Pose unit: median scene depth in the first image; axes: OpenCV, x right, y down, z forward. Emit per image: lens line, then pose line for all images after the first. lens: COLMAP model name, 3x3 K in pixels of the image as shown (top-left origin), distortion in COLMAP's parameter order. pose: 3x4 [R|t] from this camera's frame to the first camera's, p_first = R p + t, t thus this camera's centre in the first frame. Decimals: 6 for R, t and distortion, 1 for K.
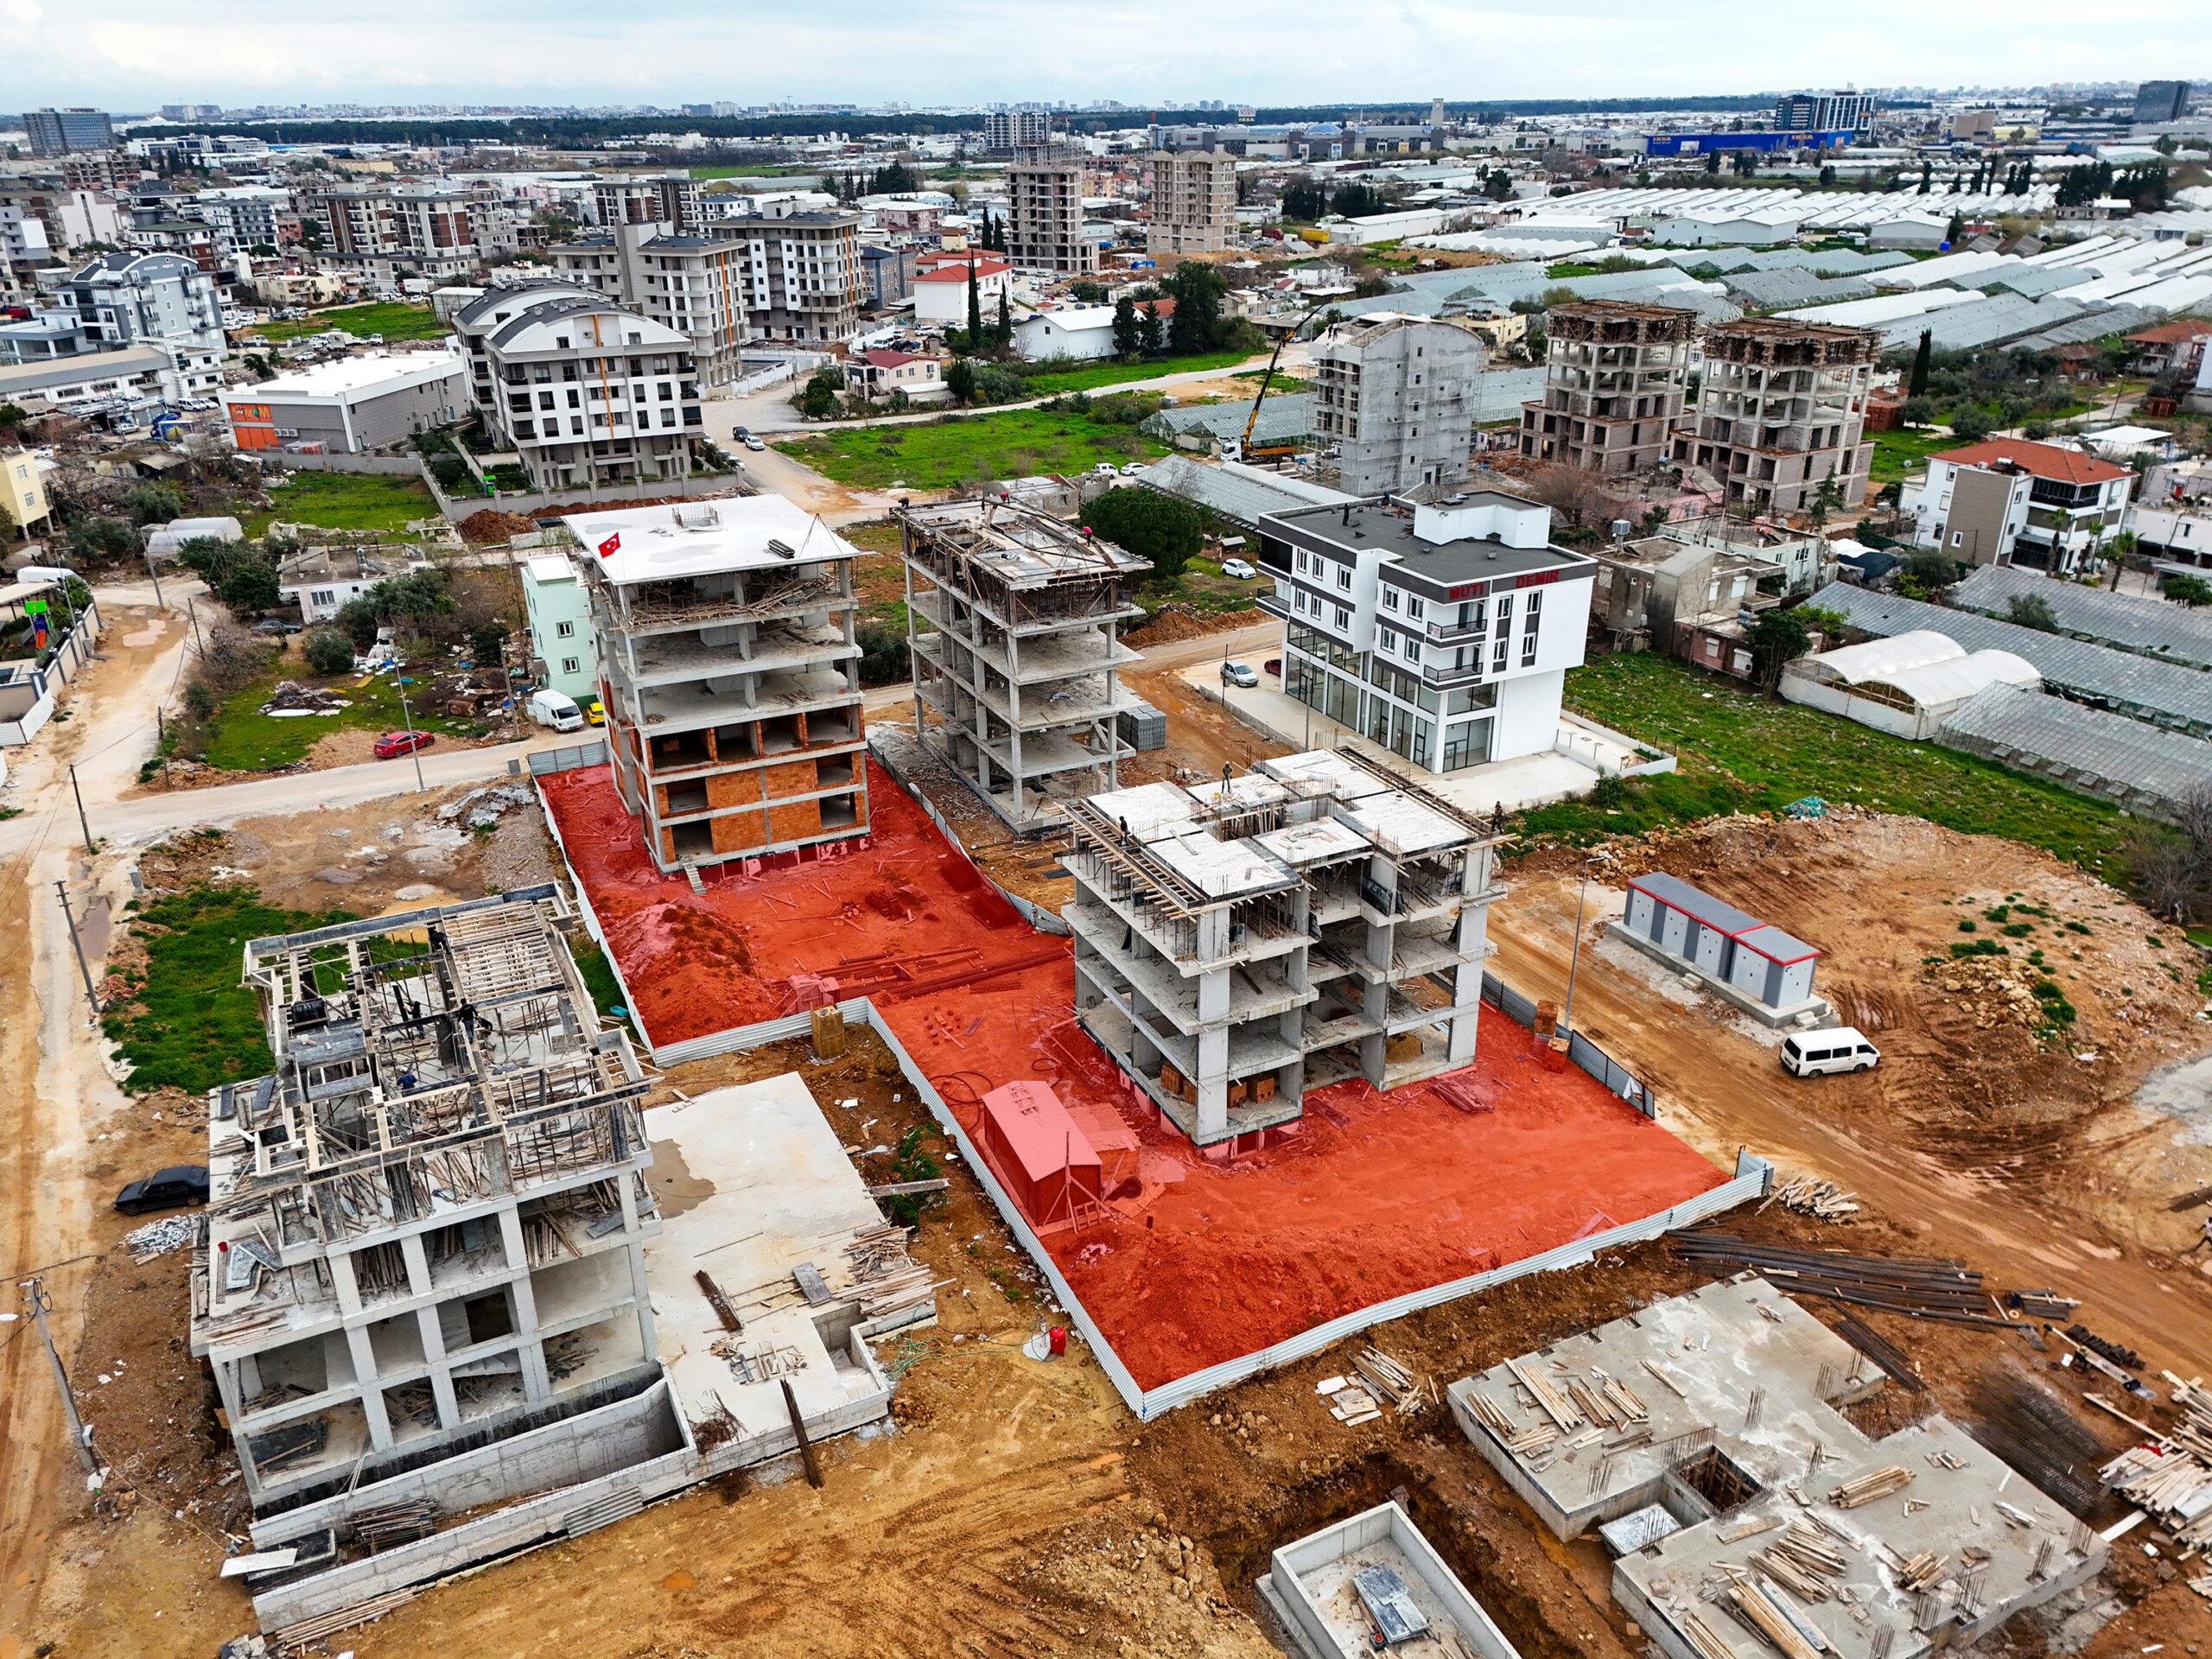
lens RADIAL K [[1623.8, 0, 1102.7], [0, 1623.8, 826.2], [0, 0, 1]] dist [0.069776, -0.061698]
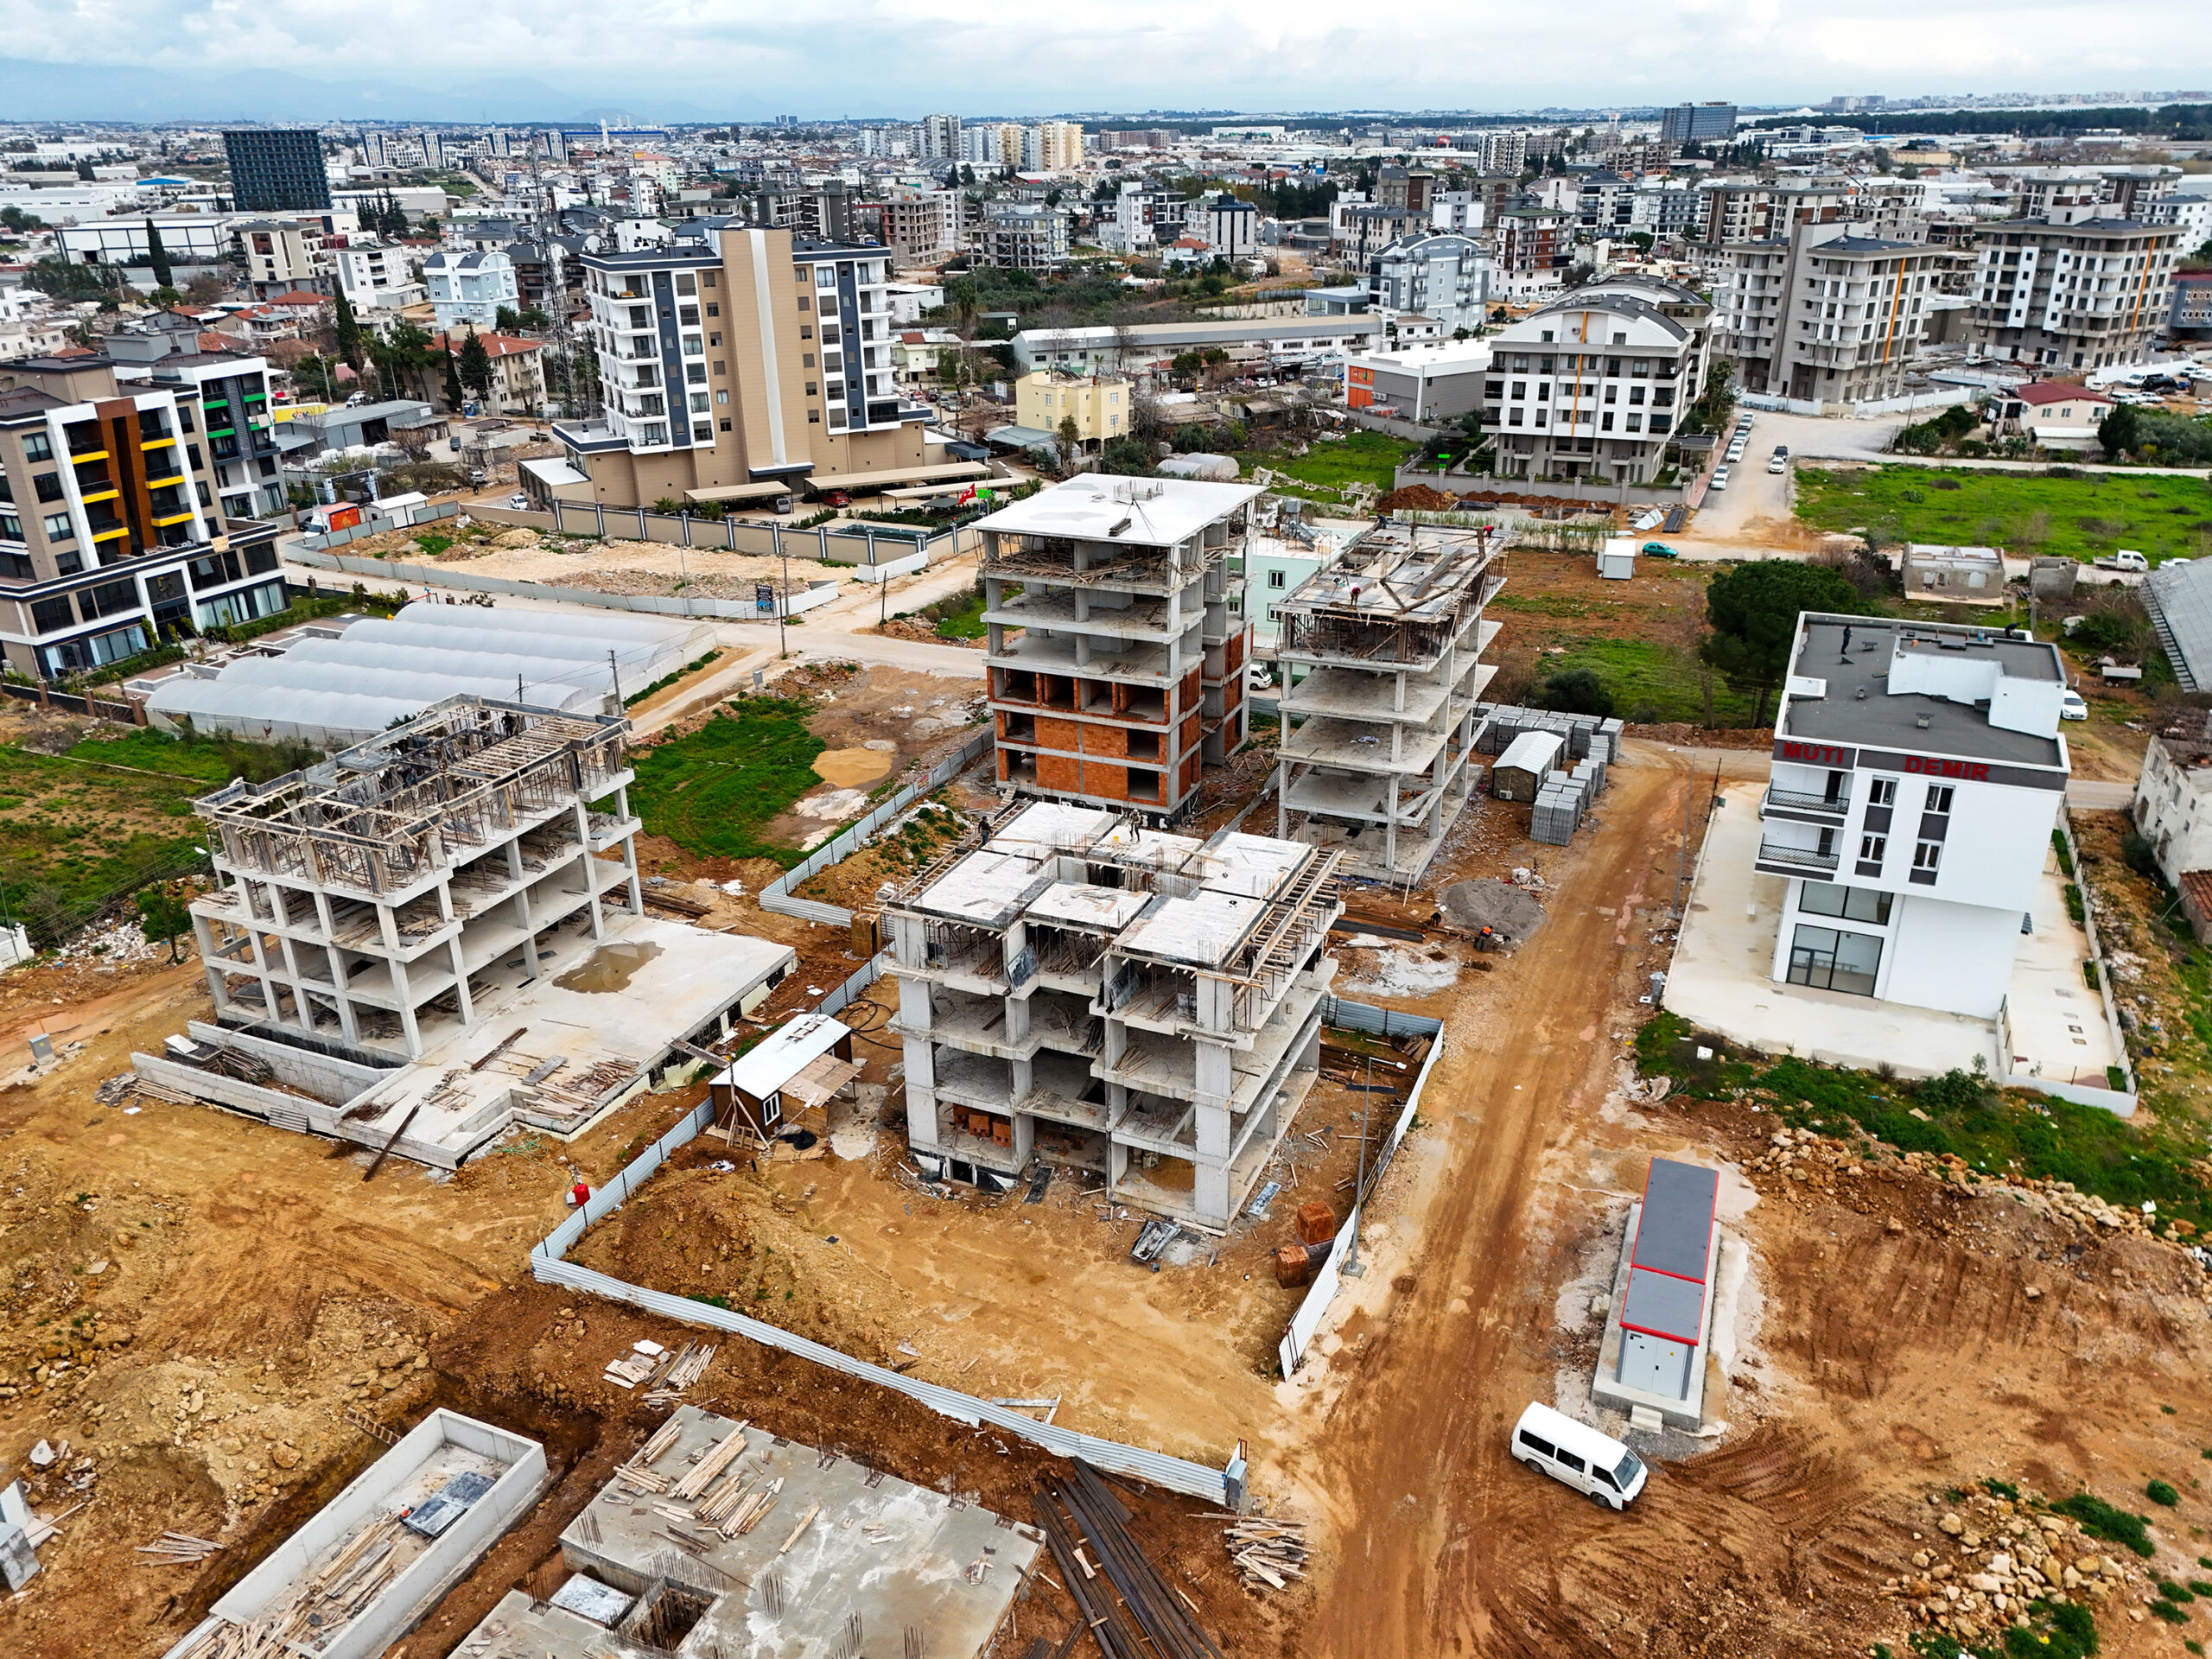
lens RADIAL K [[1623.8, 0, 1105.7], [0, 1623.8, 826.0], [0, 0, 1]] dist [0.069776, -0.061698]
pose [[0.643389, 0.307698, -0.700980, 0.536273], [-0.304224, 0.943027, 0.134715, -0.111847], [0.702495, 0.126581, 0.700342, 0.243750]]
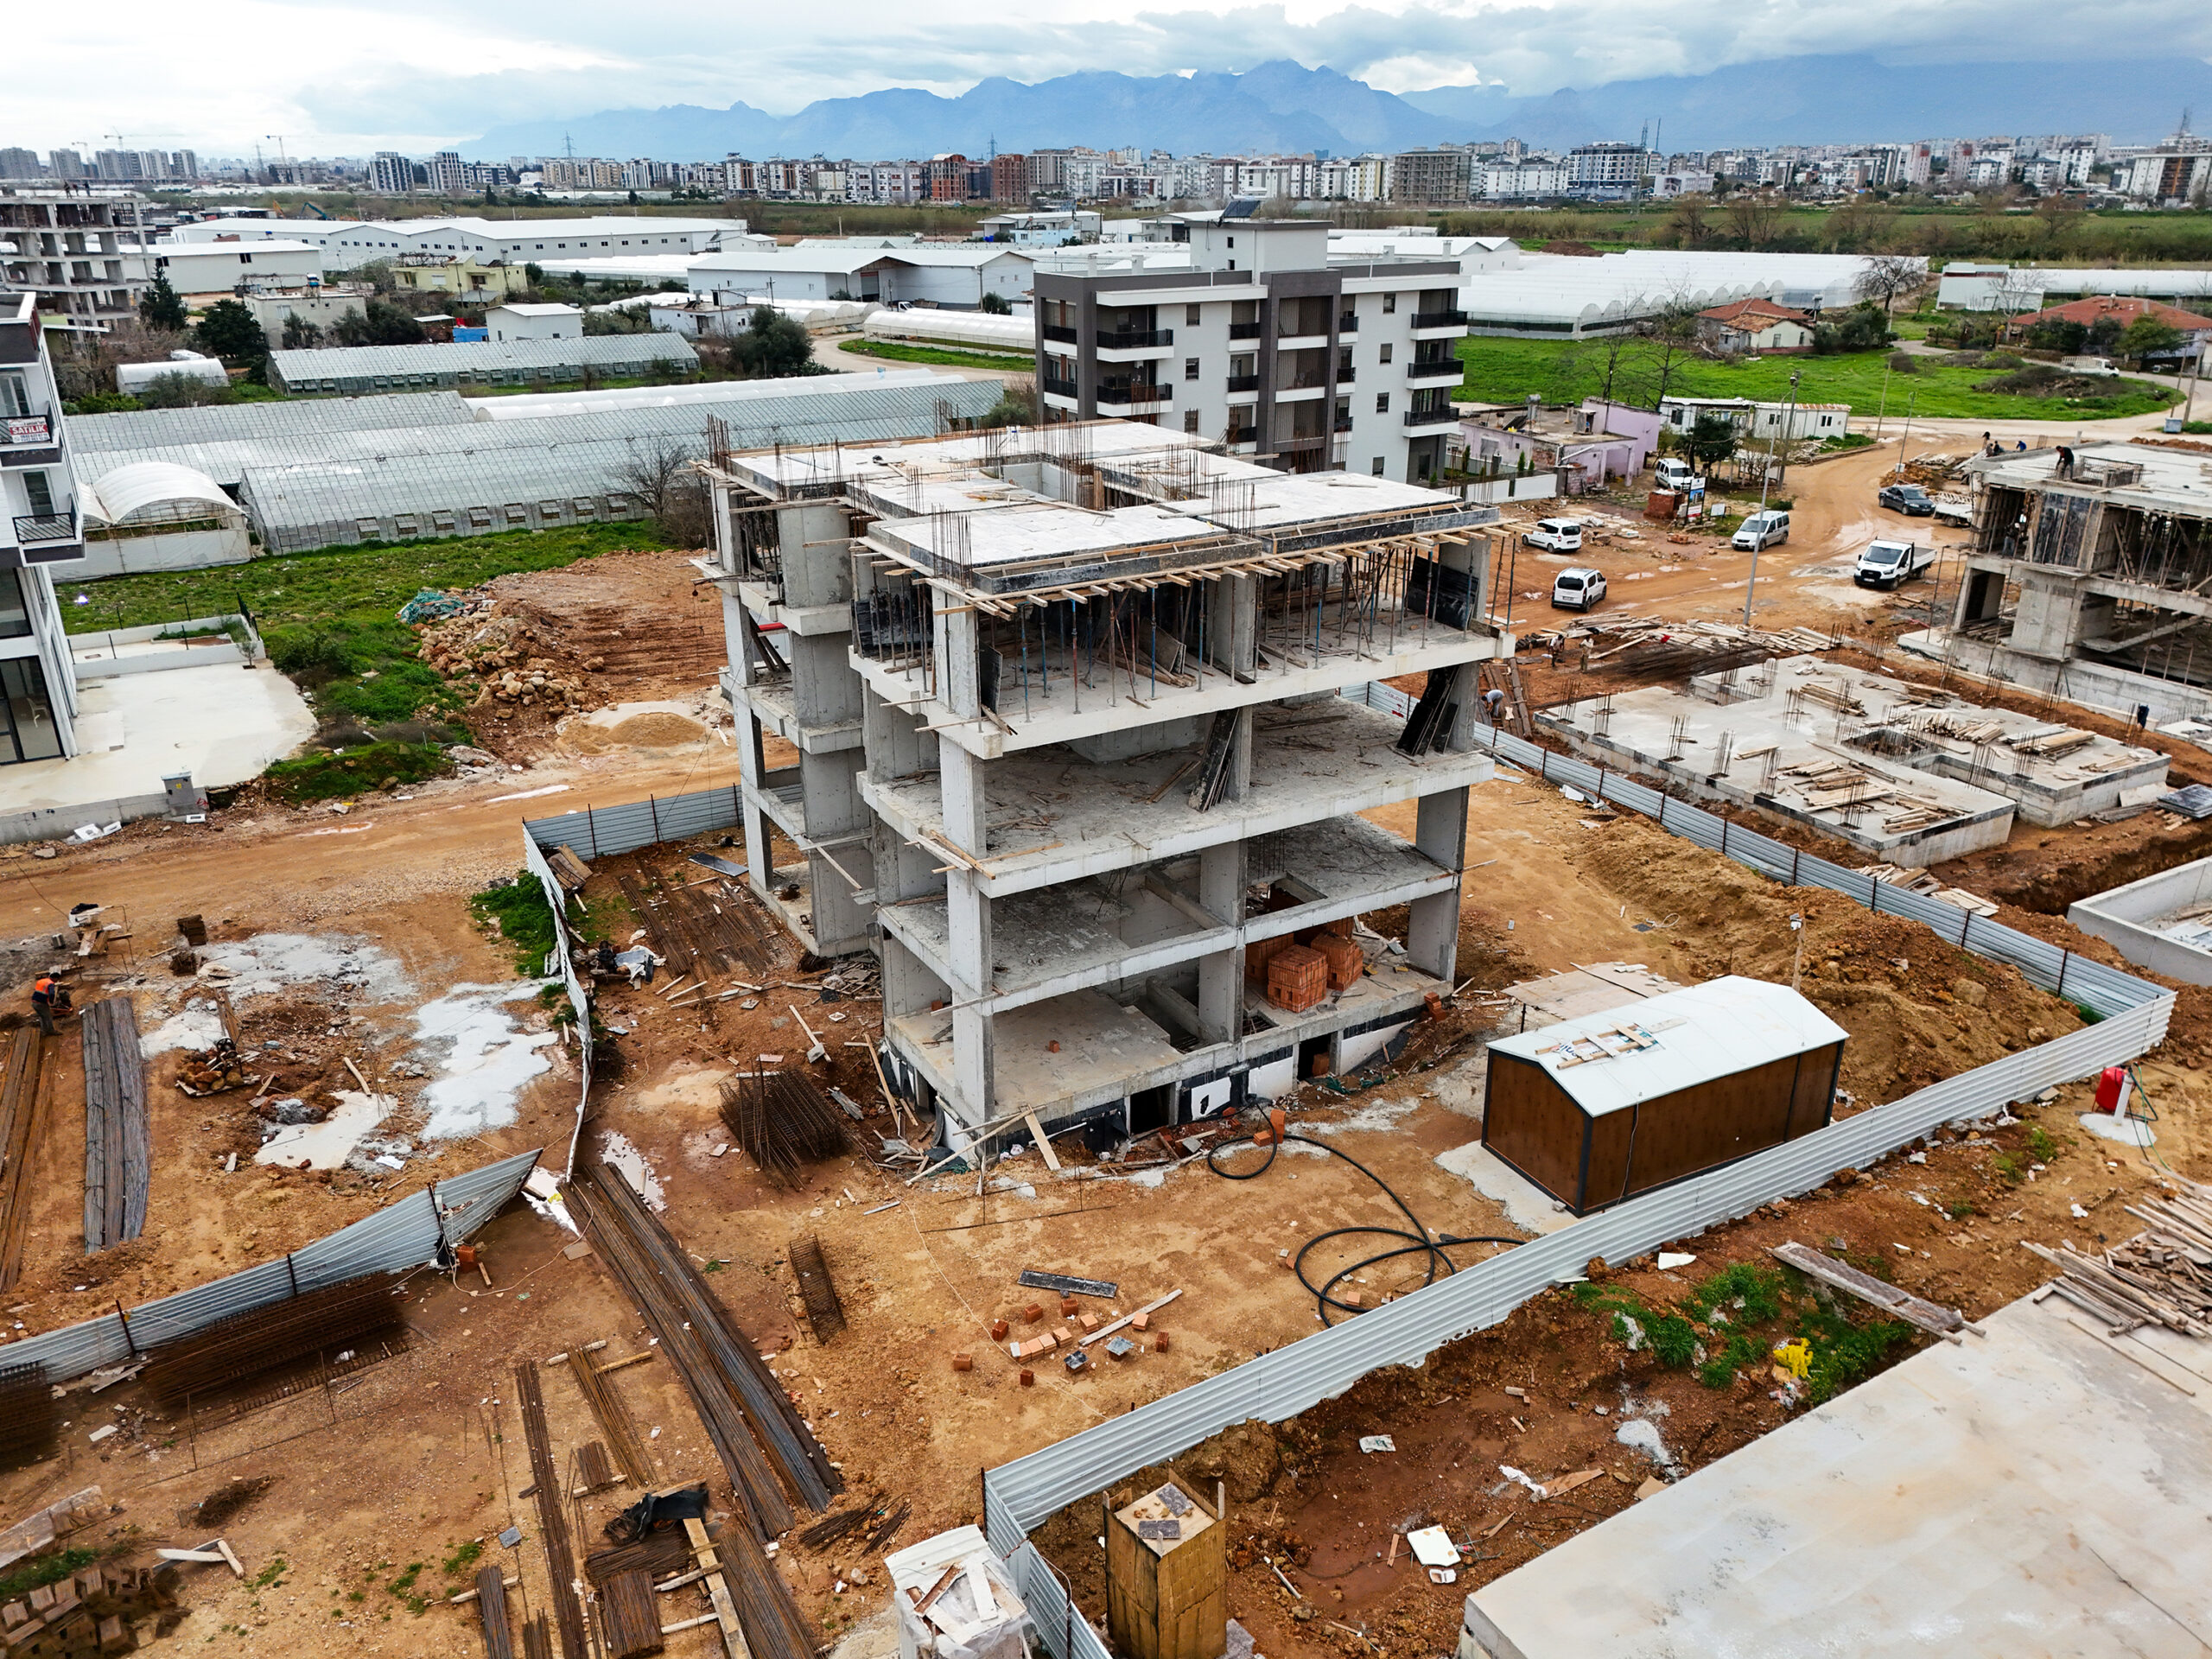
lens RADIAL K [[1623.8, 0, 1112.3], [0, 1623.8, 827.0], [0, 0, 1]] dist [0.069776, -0.061698]
pose [[-0.075129, -0.361296, 0.929420, -0.292994], [0.407732, 0.839448, 0.359280, -0.066812], [-0.910006, 0.405946, 0.084245, 0.710908]]
